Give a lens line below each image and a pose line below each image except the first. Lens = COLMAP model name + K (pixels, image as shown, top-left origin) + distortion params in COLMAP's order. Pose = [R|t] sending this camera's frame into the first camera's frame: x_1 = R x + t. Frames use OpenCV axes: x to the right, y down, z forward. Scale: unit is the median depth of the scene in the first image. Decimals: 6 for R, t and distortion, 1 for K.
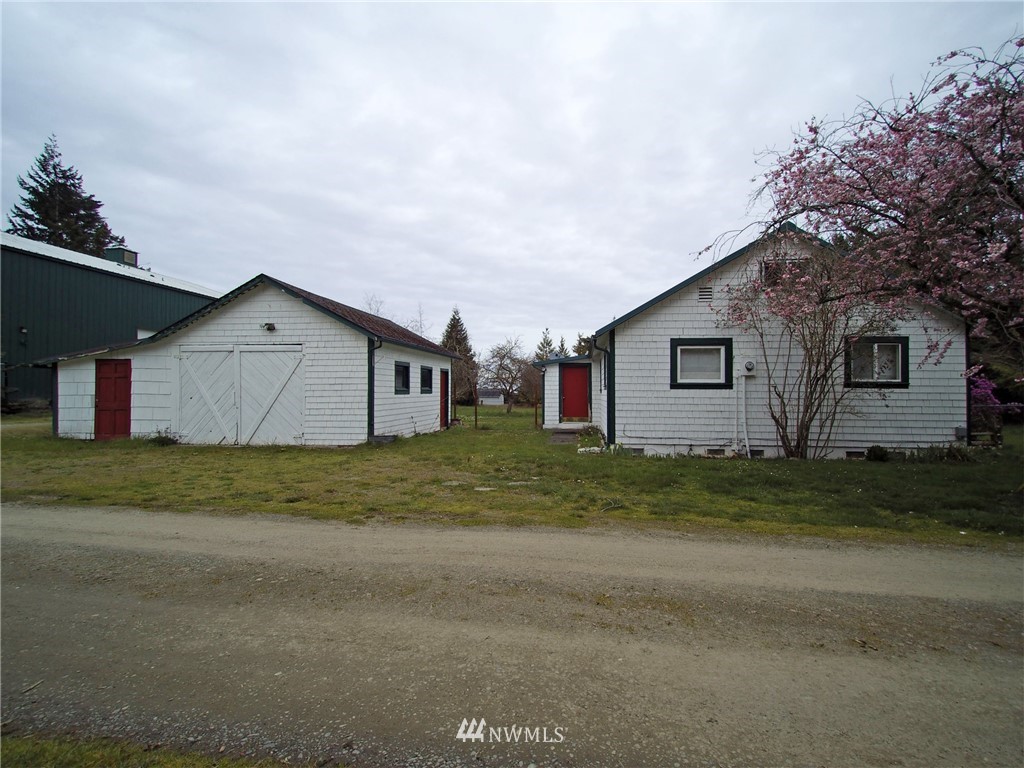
lens RADIAL K [[474.7, 0, 513.6], [0, 474.7, 379.8], [0, 0, 1]] dist [0.034088, -0.014224]
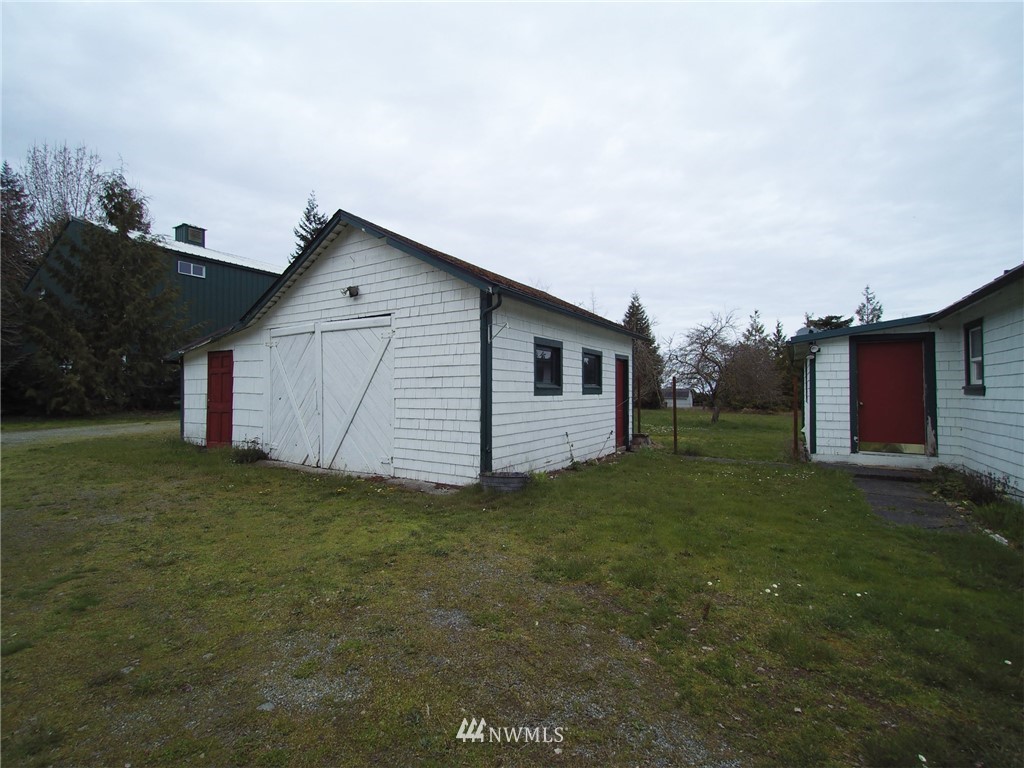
lens RADIAL K [[474.7, 0, 513.6], [0, 474.7, 379.8], [0, 0, 1]] dist [0.034088, -0.014224]
pose [[0.933084, -0.006421, -0.359602, -0.065325], [0.006152, 0.999979, -0.001894, 0.012349], [0.359607, -0.000445, 0.933104, 0.442314]]
